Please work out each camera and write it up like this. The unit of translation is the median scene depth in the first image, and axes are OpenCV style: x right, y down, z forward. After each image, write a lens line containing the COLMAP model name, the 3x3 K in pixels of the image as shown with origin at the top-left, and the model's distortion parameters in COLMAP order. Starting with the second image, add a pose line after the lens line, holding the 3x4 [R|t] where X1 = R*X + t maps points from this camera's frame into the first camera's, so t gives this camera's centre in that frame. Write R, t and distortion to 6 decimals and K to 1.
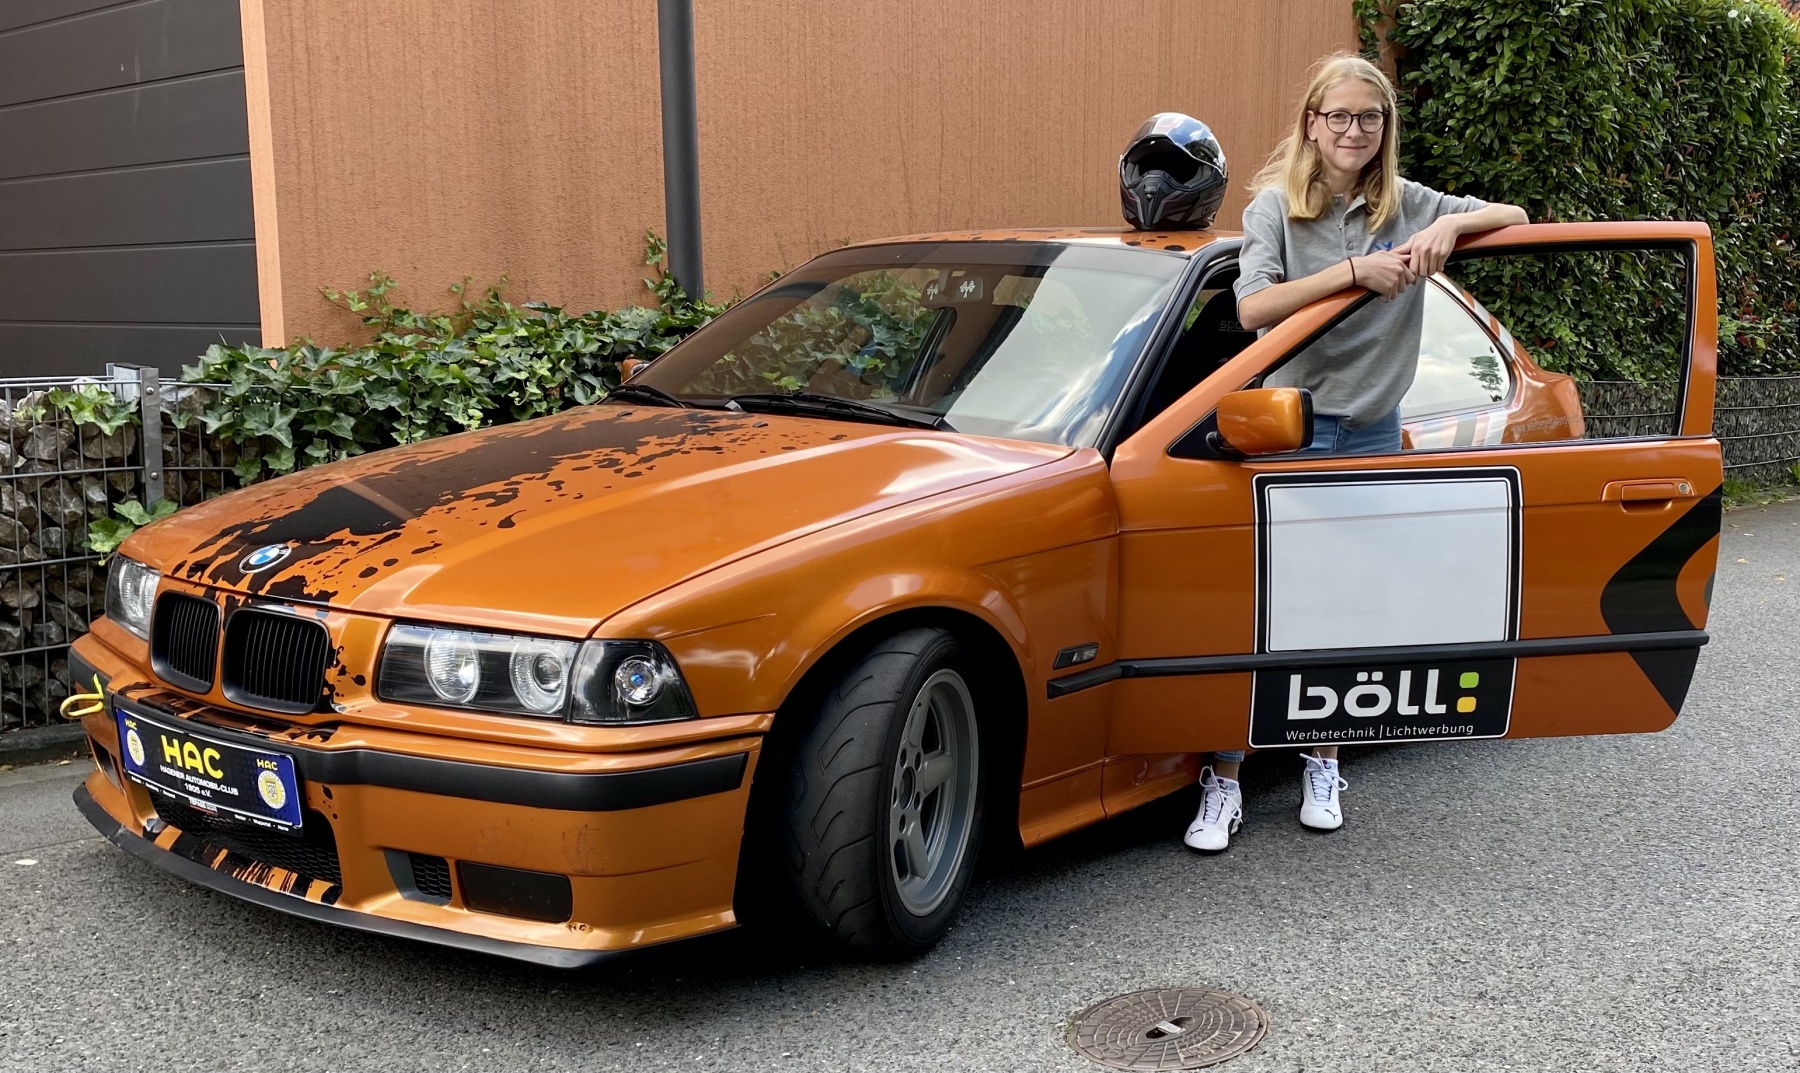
lens RADIAL K [[1767.9, 0, 1012.0], [0, 1767.9, 660.2], [0, 0, 1]] dist [0.053790, -0.094921]
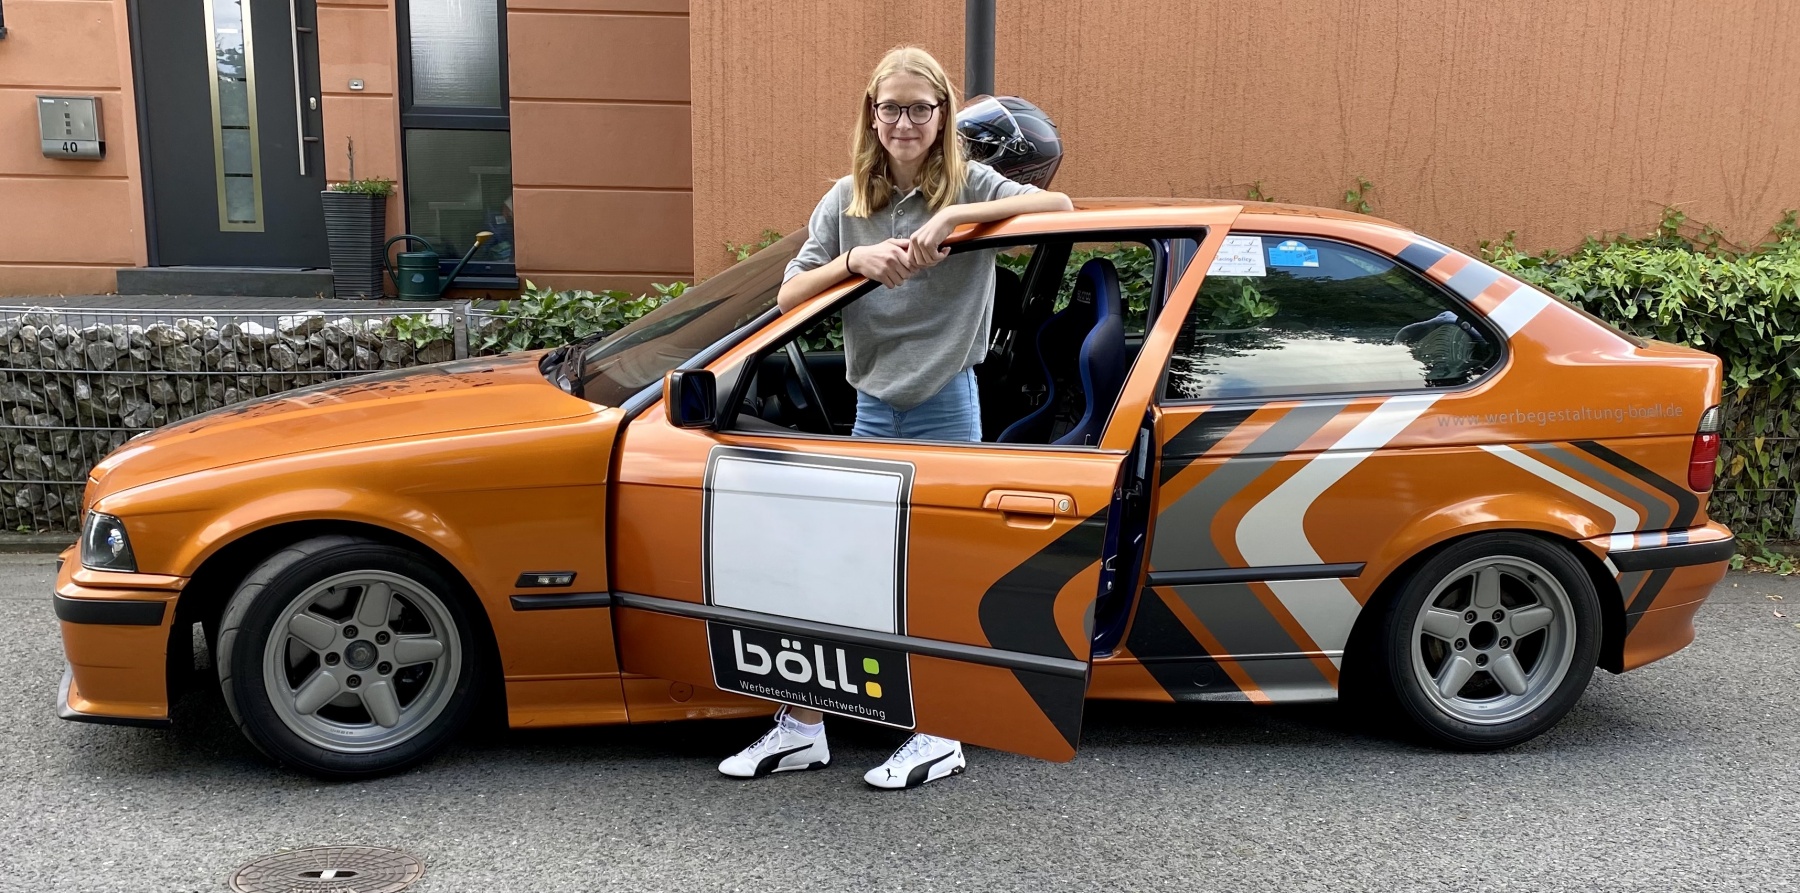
lens RADIAL K [[1587.1, 0, 896.3], [0, 1587.1, 558.2], [0, 0, 1]] dist [0.110167, -0.235075]
pose [[0.709658, 0.143777, -0.689720, 0.736831], [-0.130187, 0.988858, 0.072184, -0.097694], [0.692414, 0.038566, 0.720469, 0.292143]]
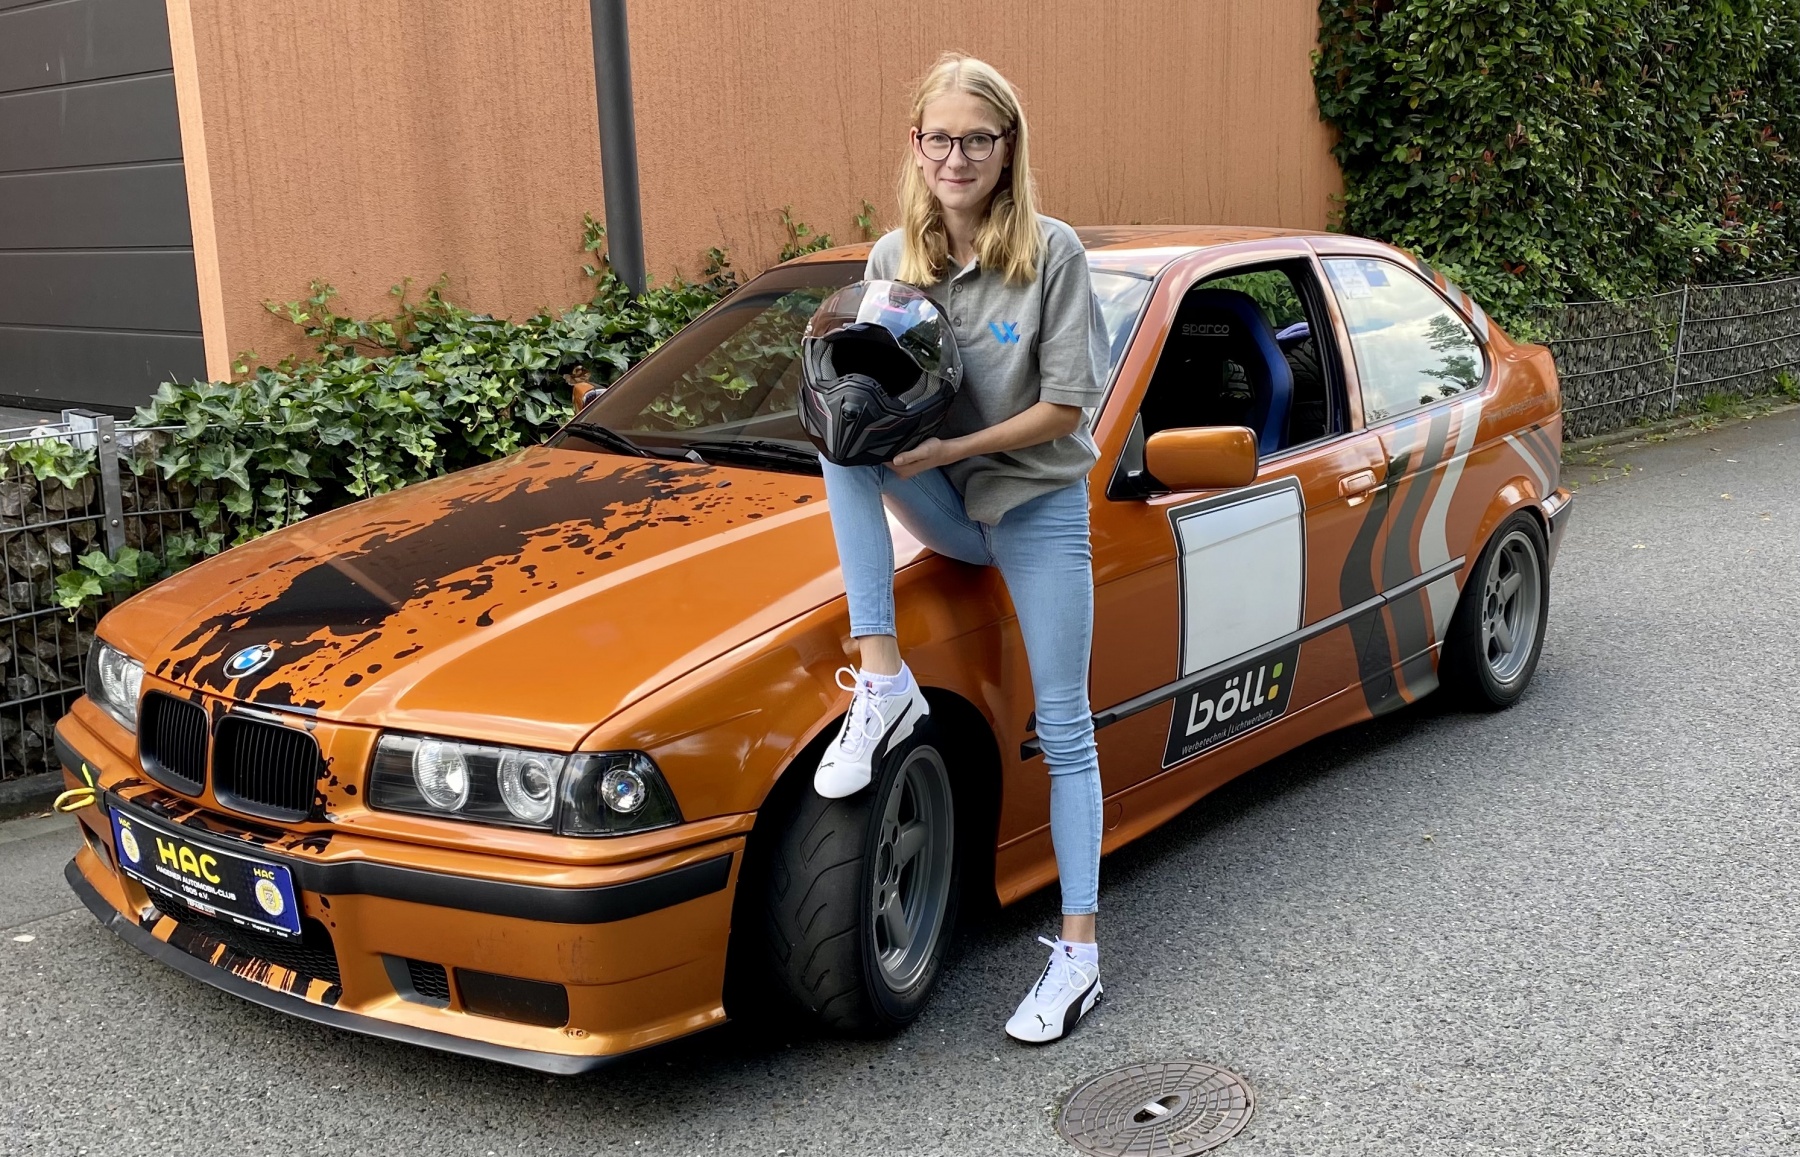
lens RADIAL K [[1816.1, 0, 887.9], [0, 1816.1, 677.2], [0, 0, 1]] dist [0.105678, -0.242456]
pose [[0.998958, -0.026070, -0.037473, -0.011998], [0.028350, 0.997694, 0.061669, -0.069216], [0.035779, -0.062667, 0.997393, -0.018563]]
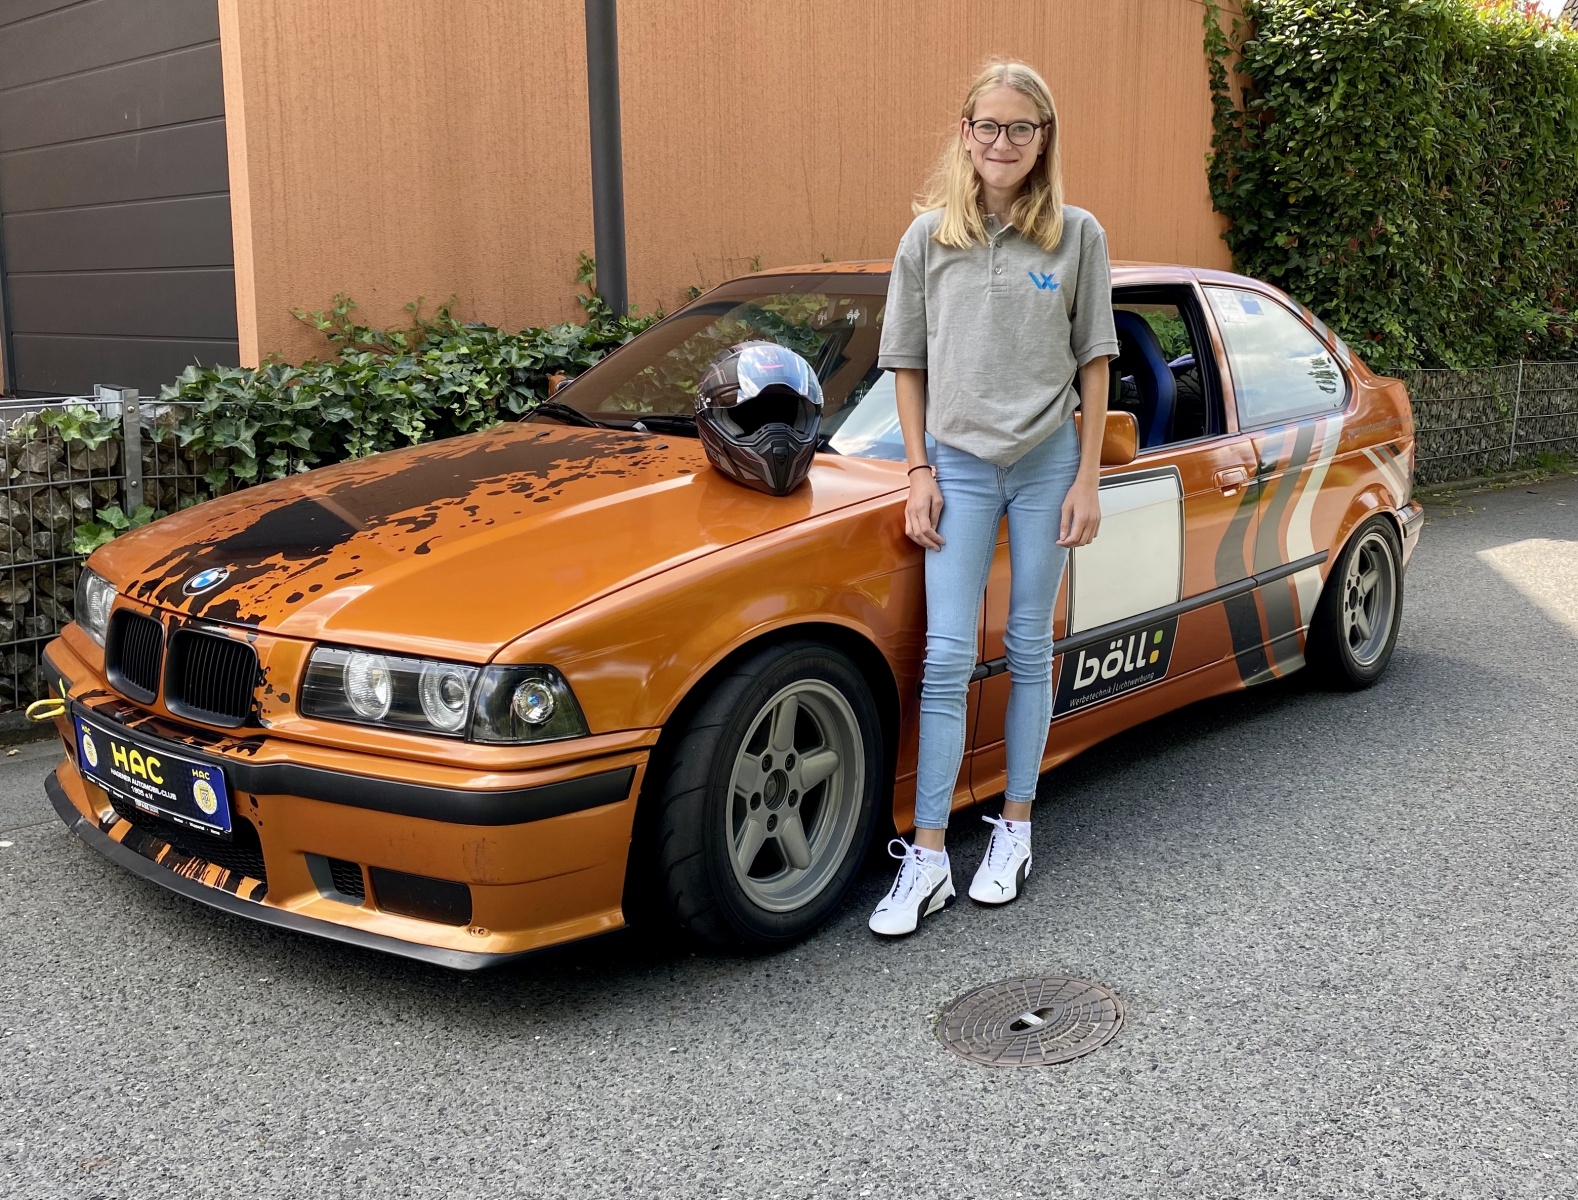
lens RADIAL K [[1524.4, 0, 873.2], [0, 1524.4, 560.2], [0, 0, 1]] dist [0.078240, -0.165609]
pose [[0.999631, -0.002930, -0.027012, 0.012501], [0.002283, 0.999710, -0.023964, -0.031274], [0.027074, 0.023893, 0.999348, 0.041198]]
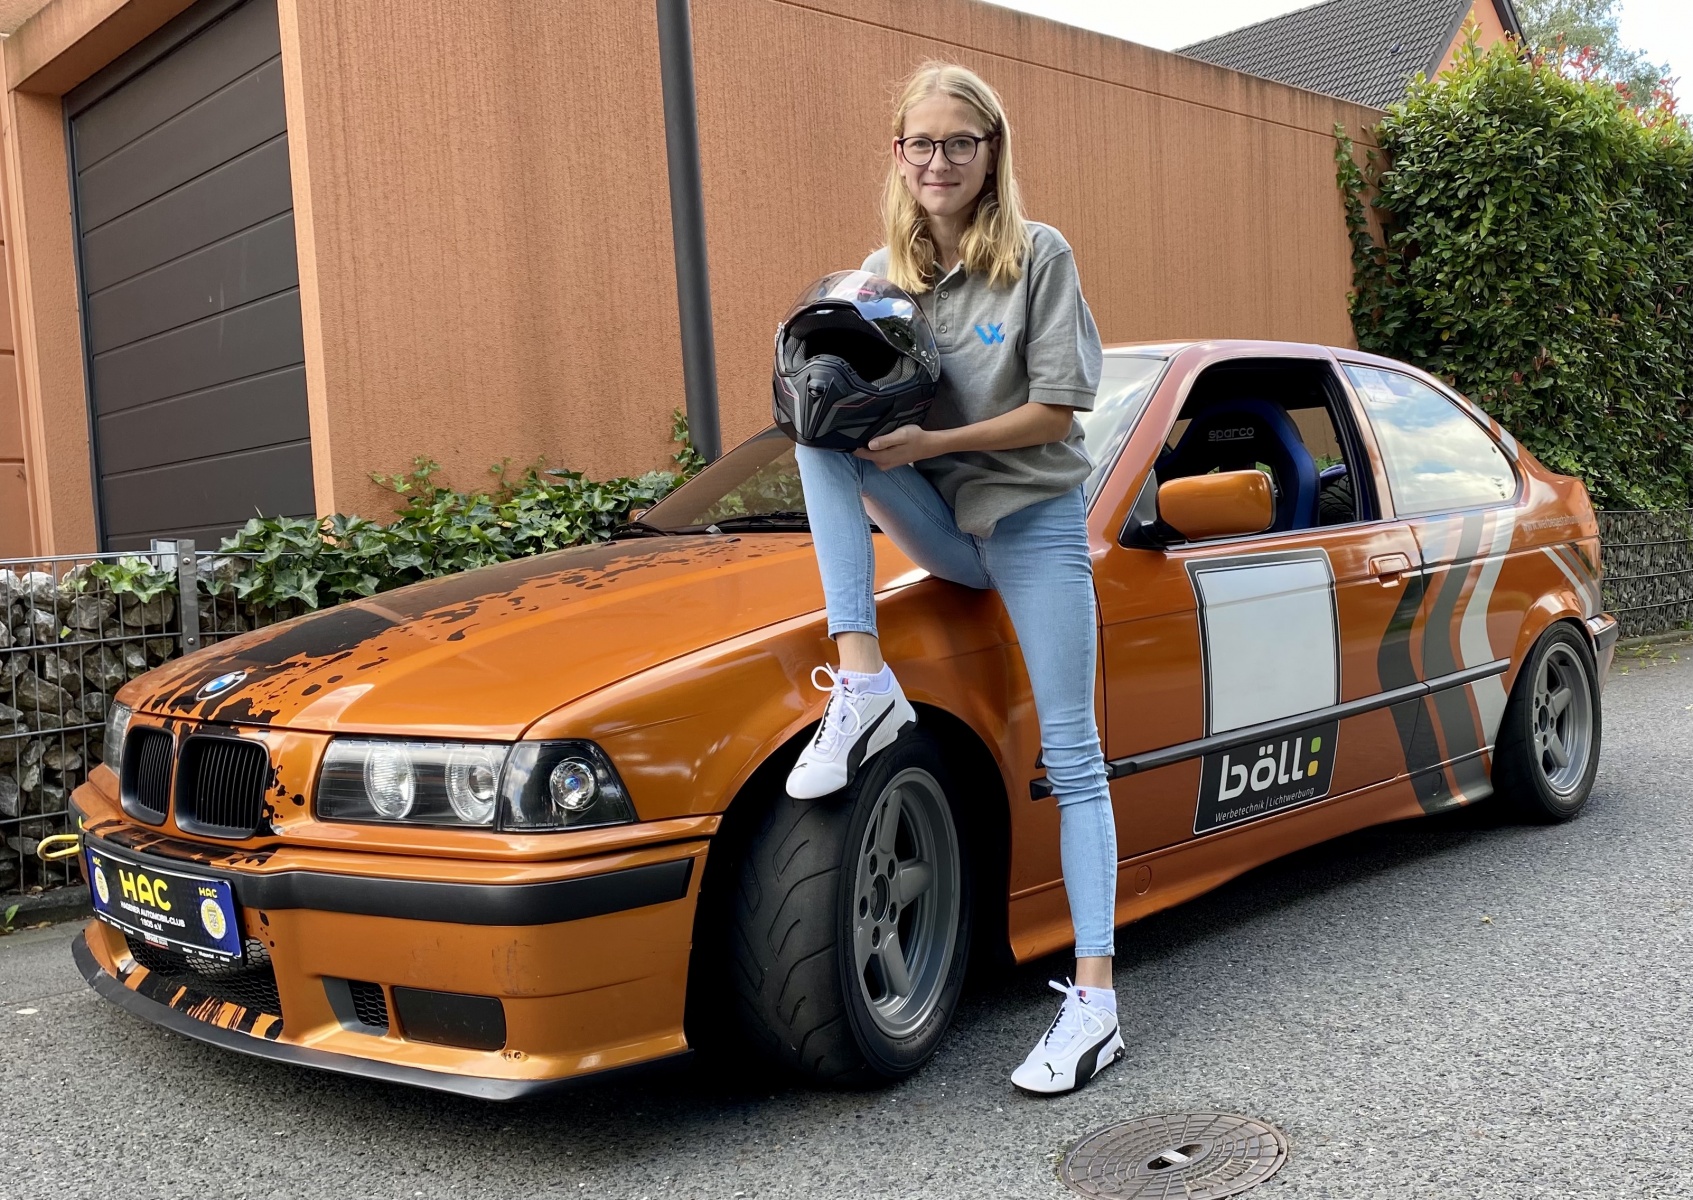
lens RADIAL K [[1598.6, 0, 892.8], [0, 1598.6, 657.2], [0, 0, 1]] dist [0.053405, -0.094724]
pose [[0.993064, -0.052864, -0.105023, 0.030443], [0.041410, 0.993245, -0.108393, 0.026759], [0.110043, 0.103292, 0.988545, 0.106203]]
